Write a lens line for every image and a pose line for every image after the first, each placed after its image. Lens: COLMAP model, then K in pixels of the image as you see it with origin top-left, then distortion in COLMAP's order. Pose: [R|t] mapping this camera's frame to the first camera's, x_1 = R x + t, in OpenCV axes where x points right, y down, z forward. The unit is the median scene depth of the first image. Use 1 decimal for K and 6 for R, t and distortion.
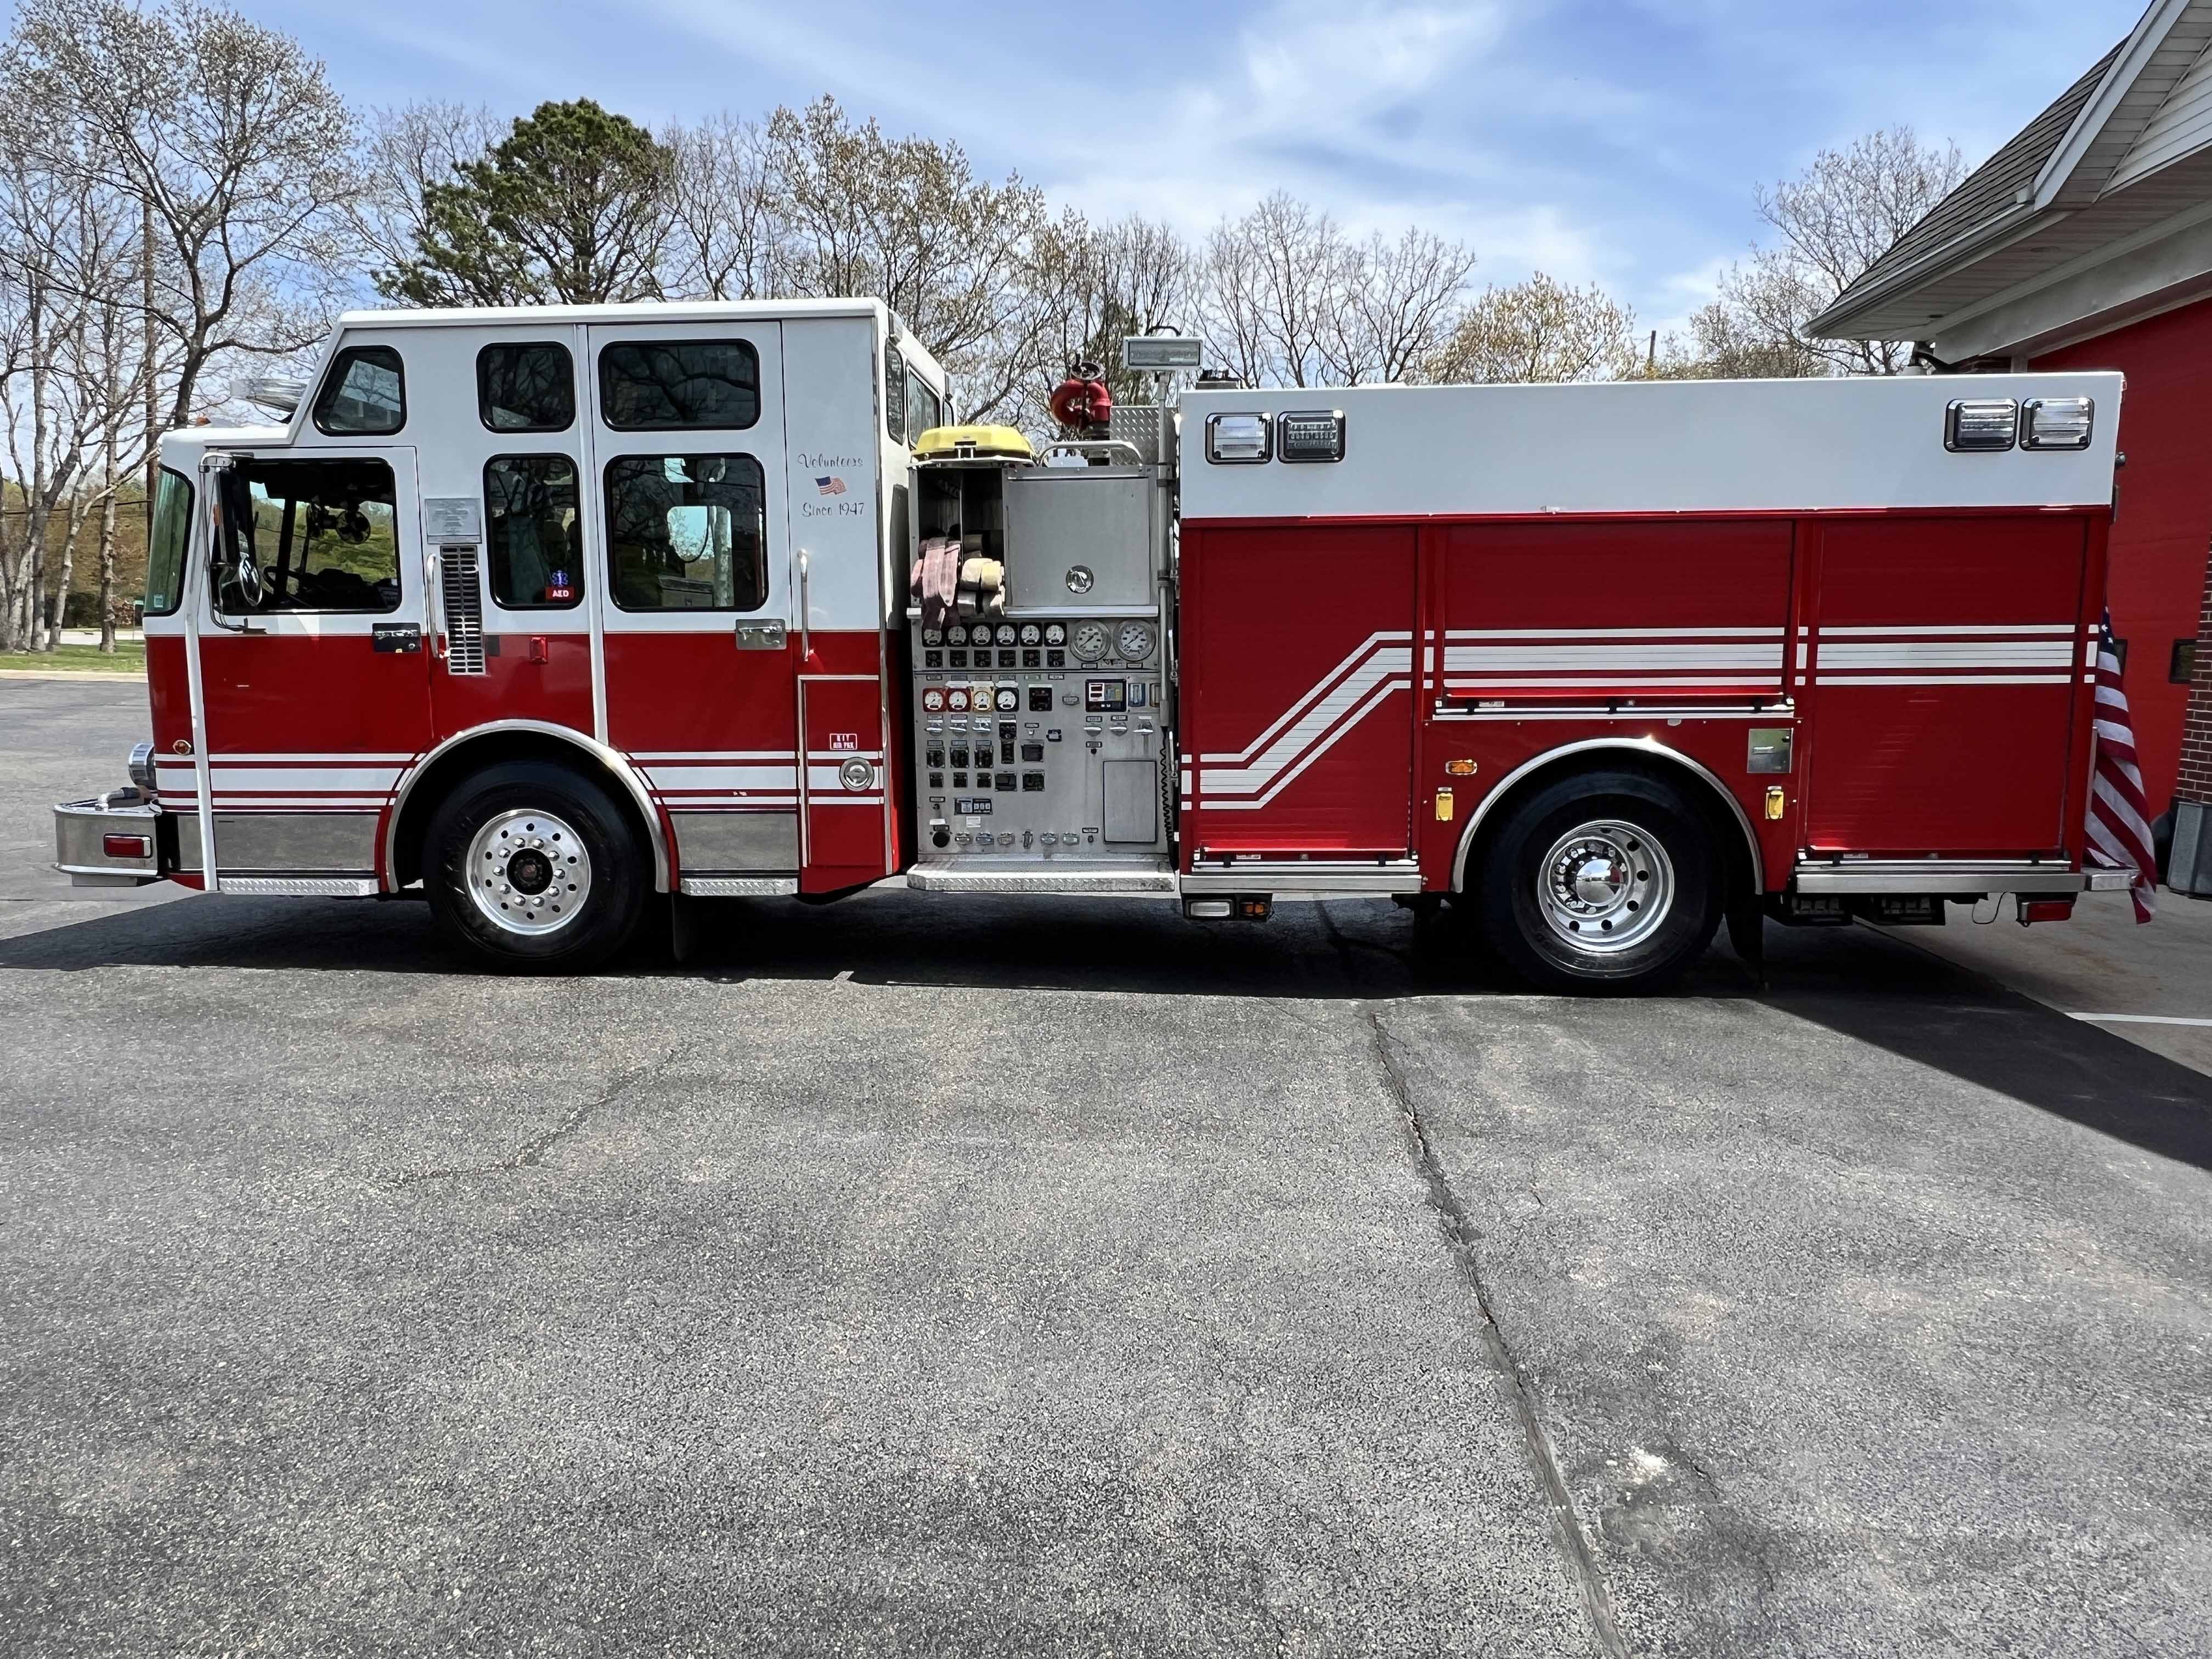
lens RADIAL K [[1472.3, 0, 1106.0], [0, 1472.3, 829.5], [0, 0, 1]] dist [0.001257, 0.002807]
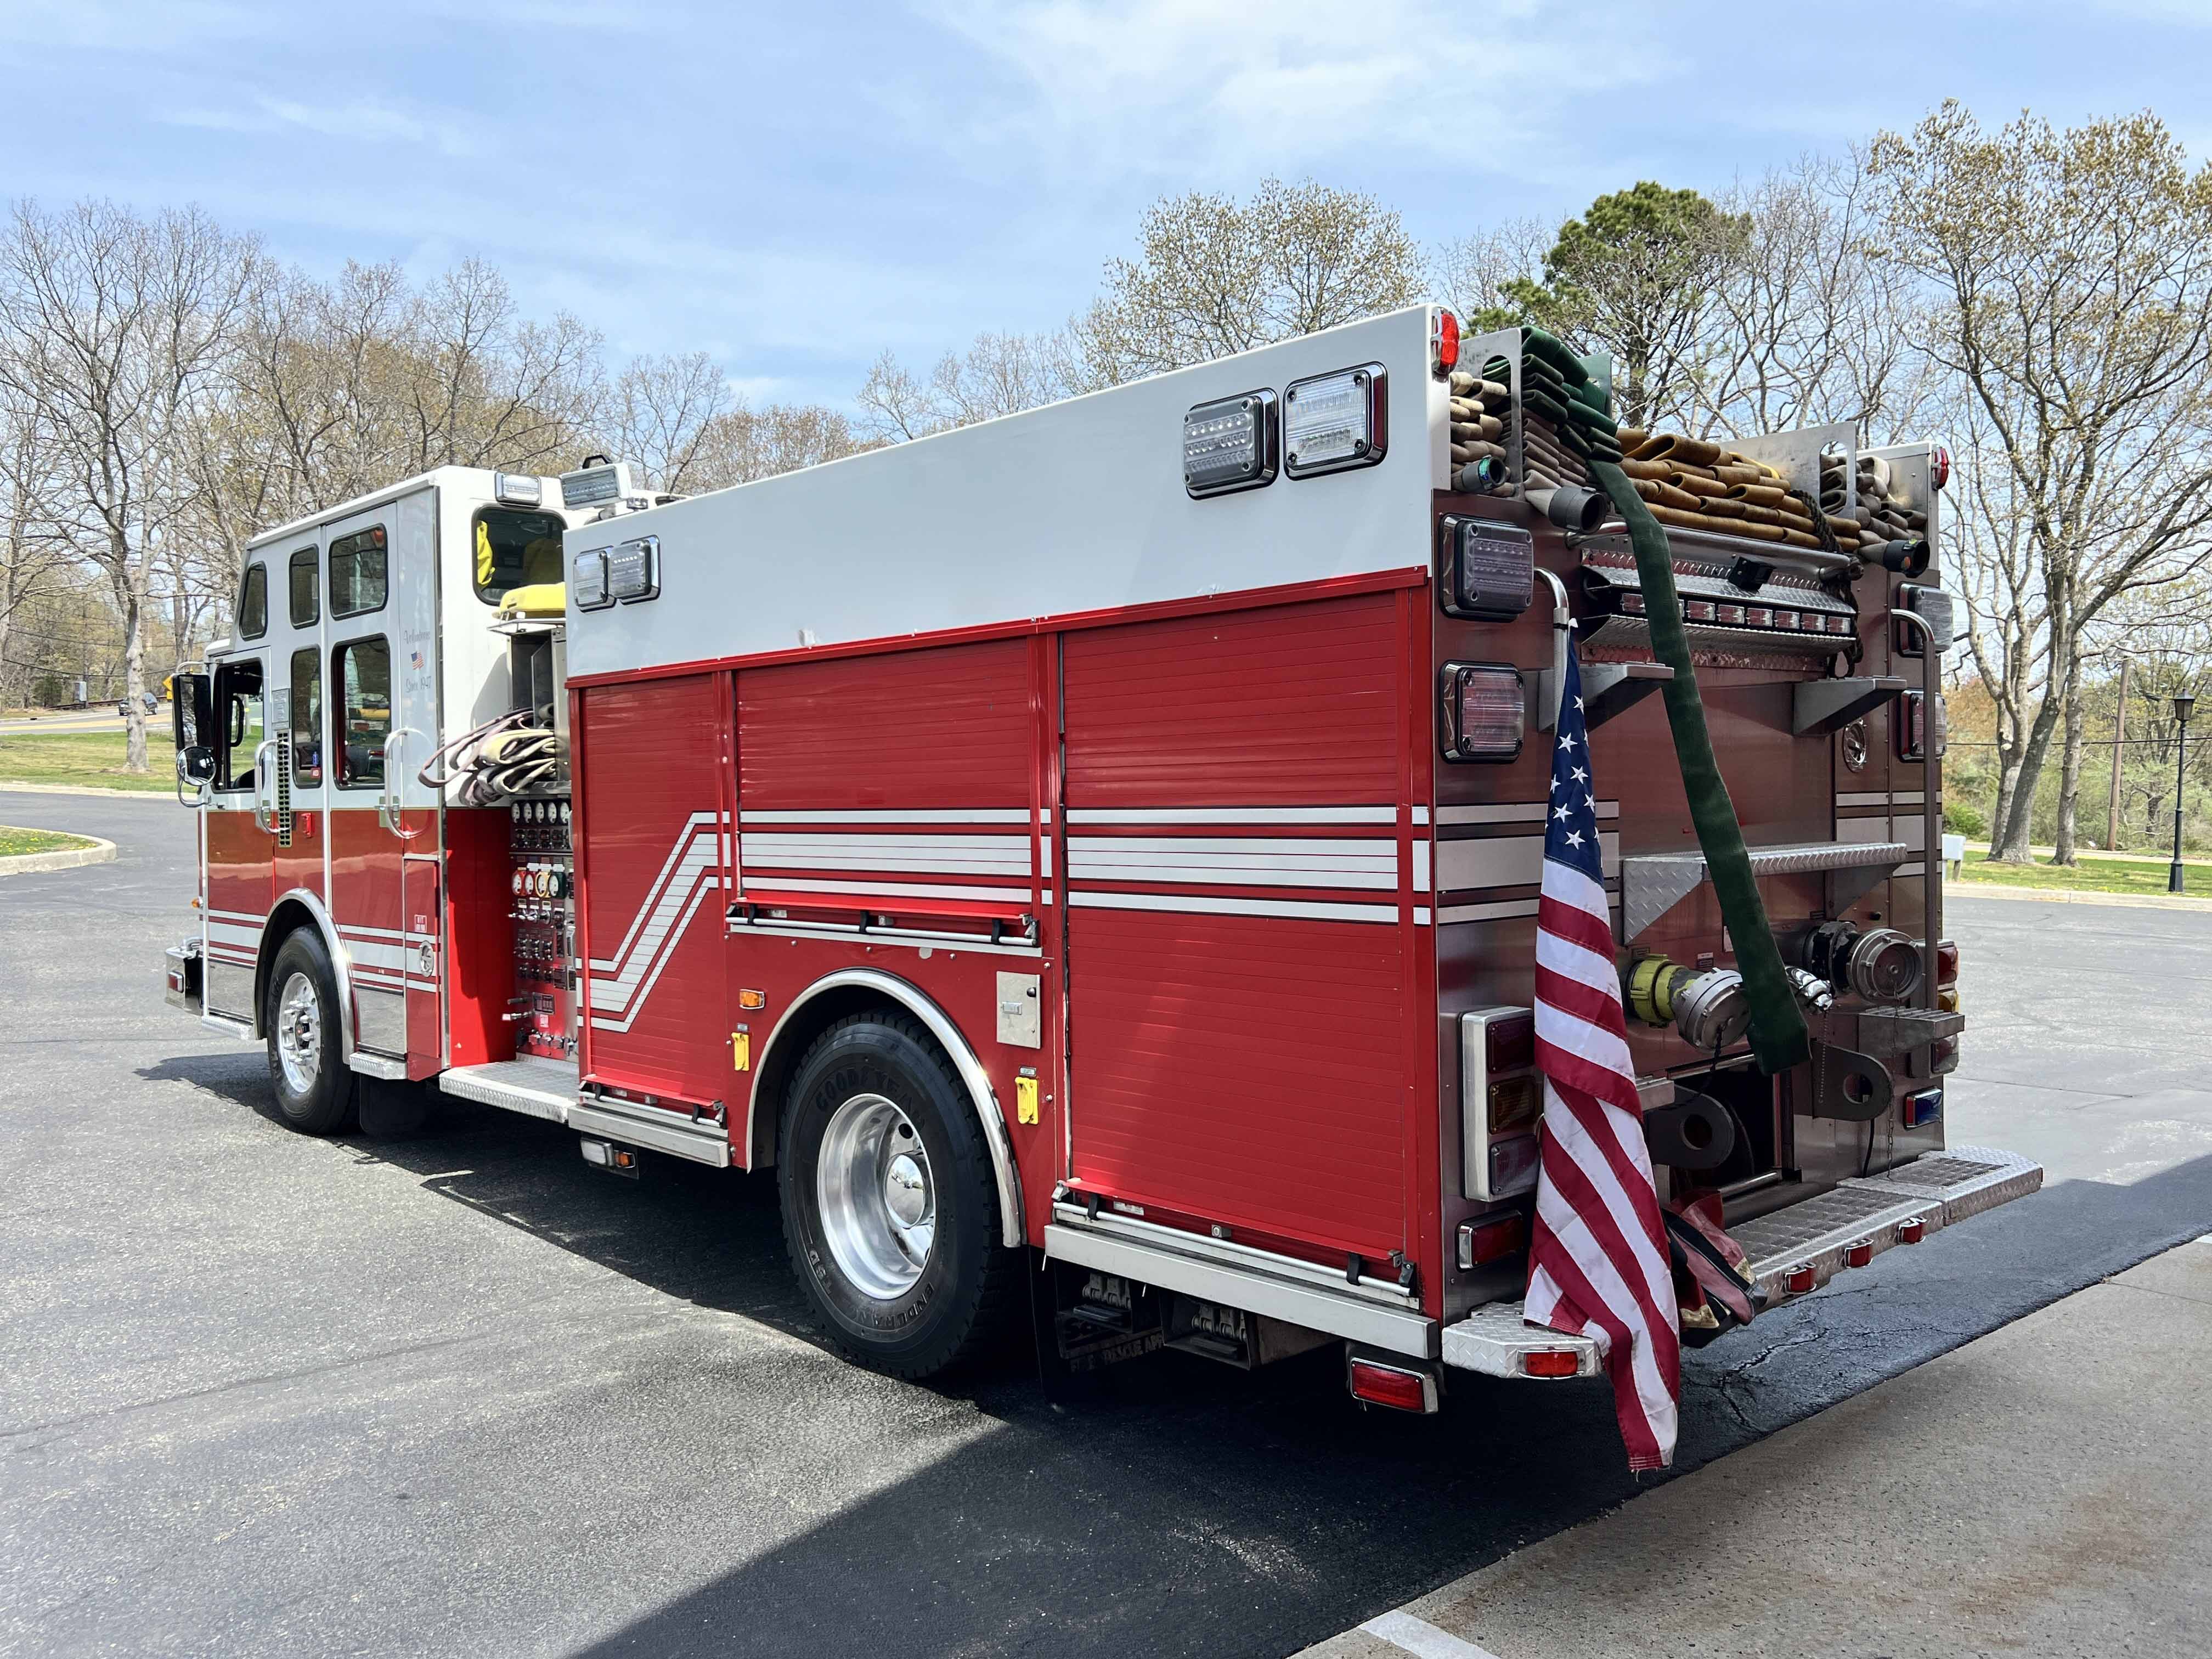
lens RADIAL K [[1765.3, 0, 1106.0], [0, 1765.3, 829.5], [0, 0, 1]] dist [0.007526, -0.002553]
pose [[0.720423, 0.010828, -0.693451, 0.917444], [-0.085679, 0.993608, -0.073497, -0.072363], [0.688222, 0.112363, 0.716746, 0.465287]]
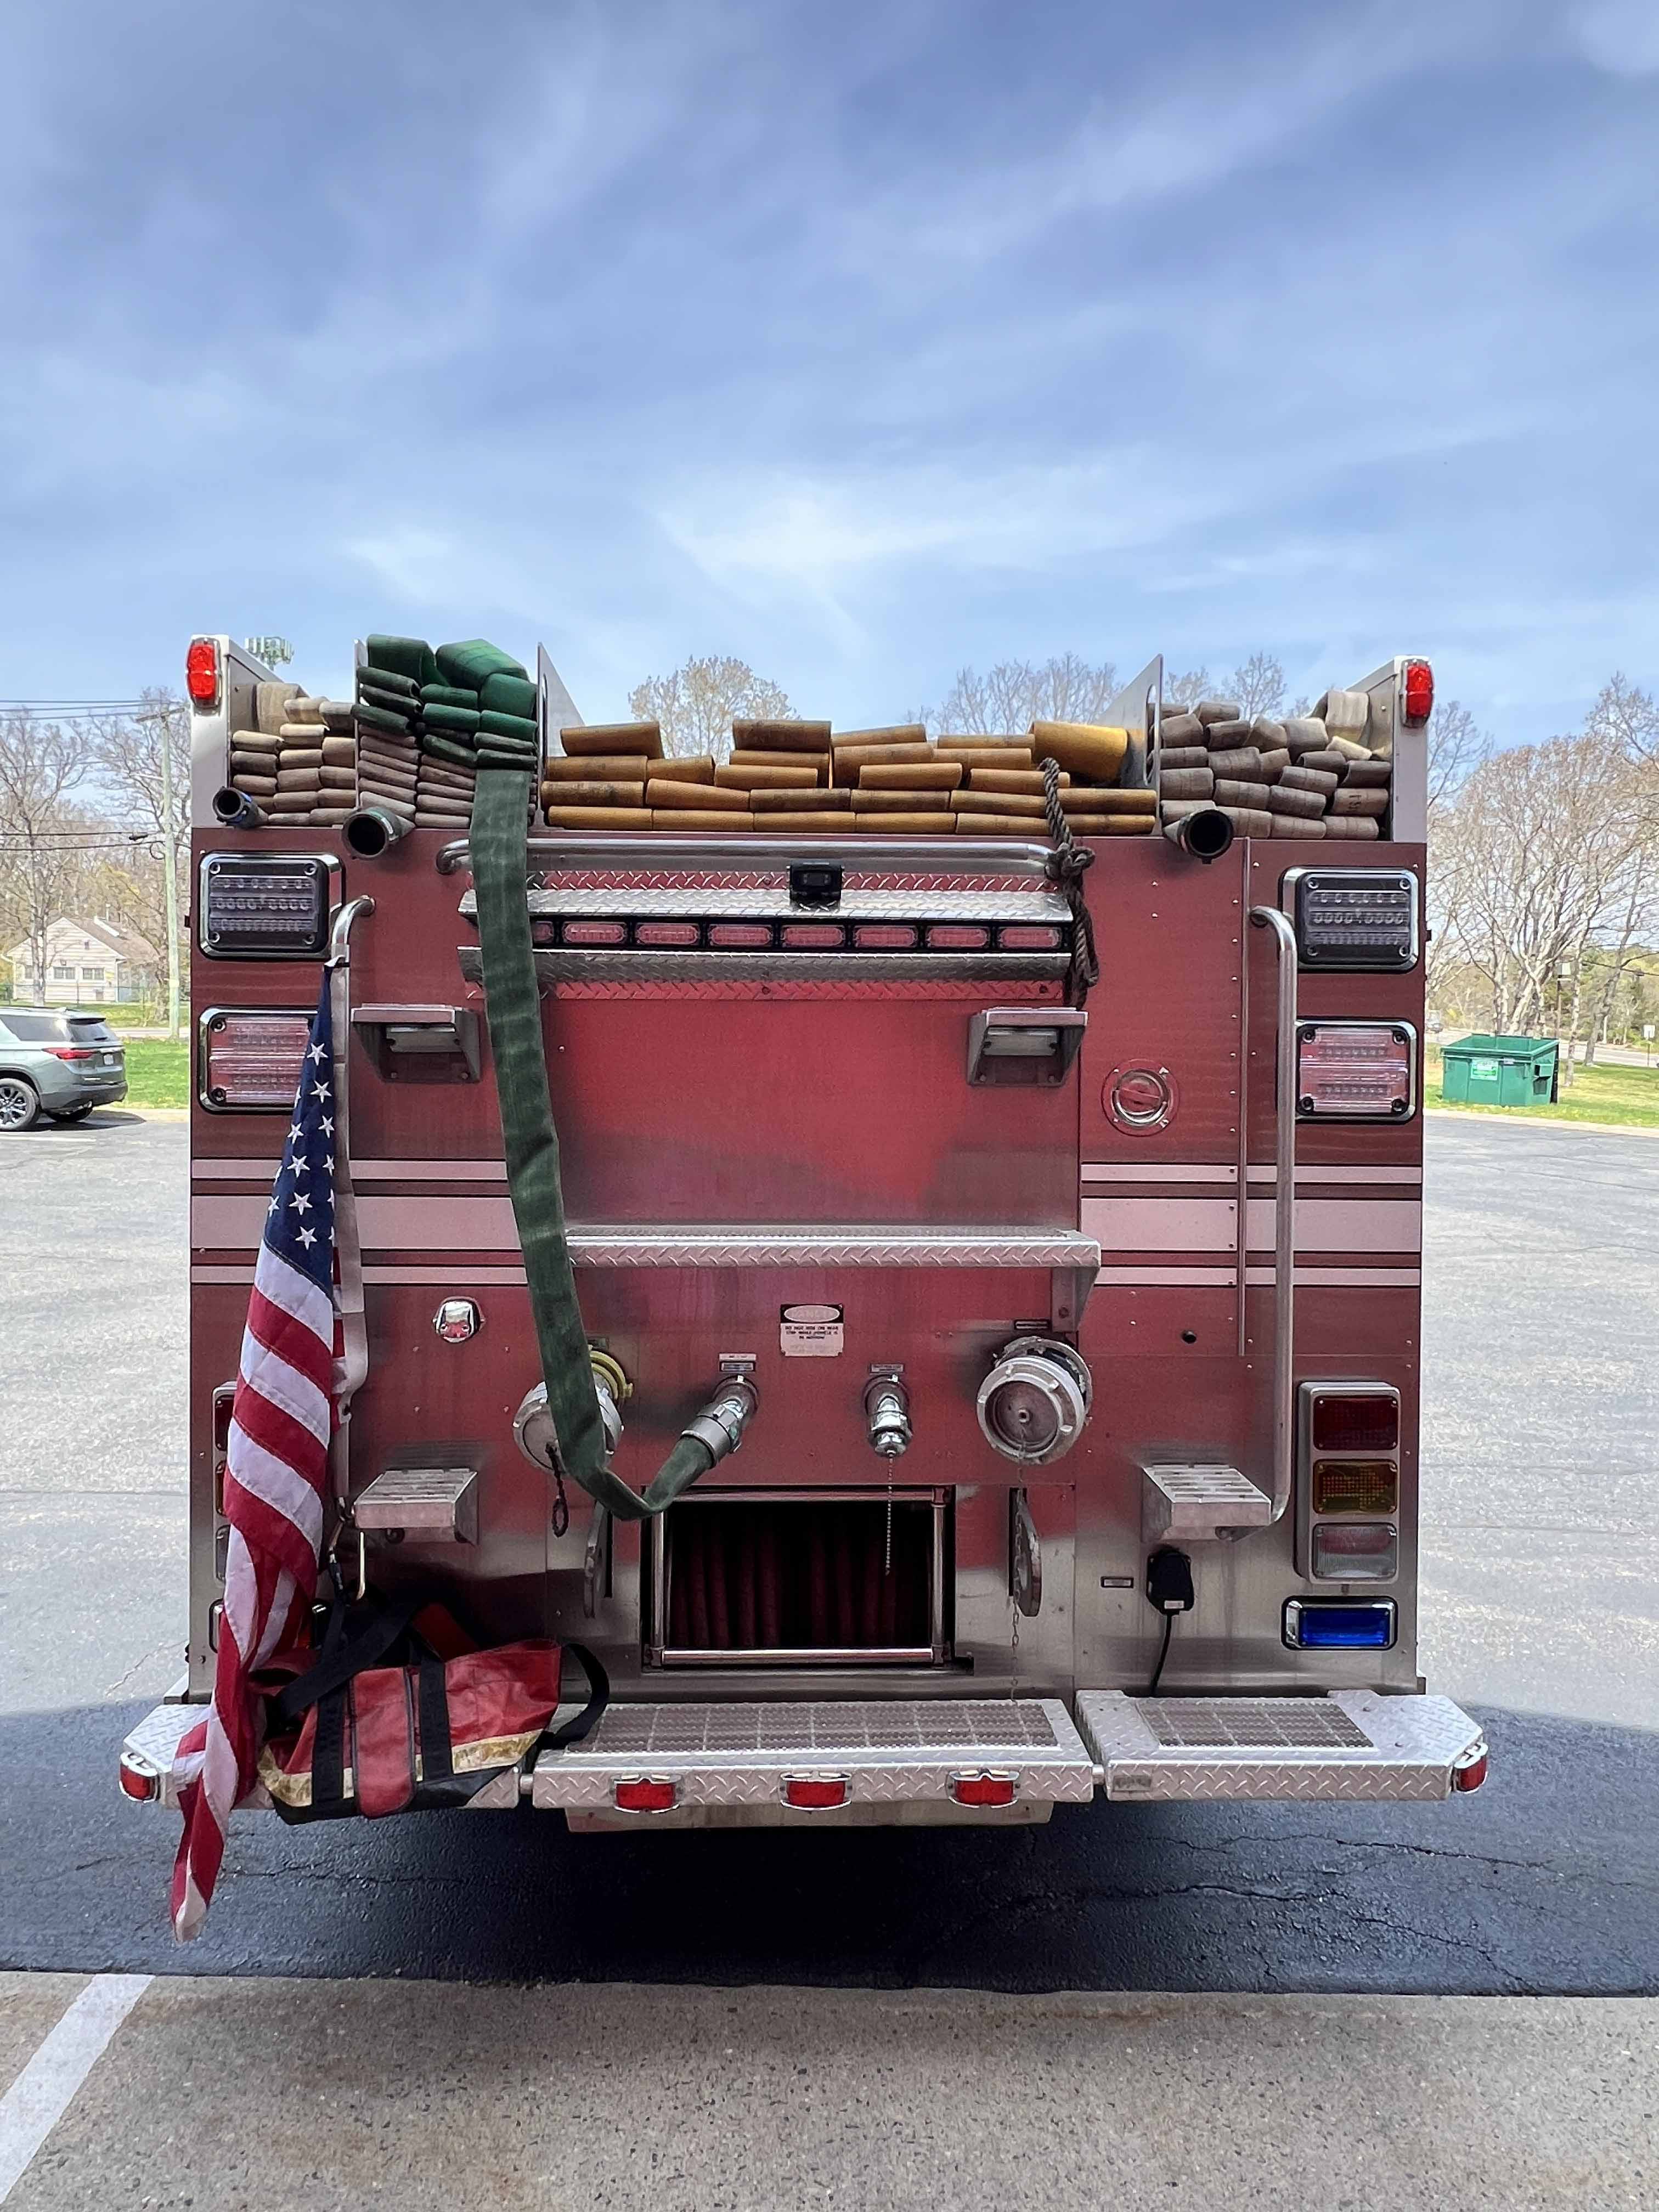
lens RADIAL K [[1382.9, 0, 829.5], [0, 1382.9, 1106.0], [0, 0, 1]] dist [0.001872, -0.000276]
pose [[0.095257, 0.030319, -0.994991, 1.032524], [-0.145152, 0.989276, 0.016249, -0.175757], [0.984813, 0.142877, 0.098636, 1.054059]]
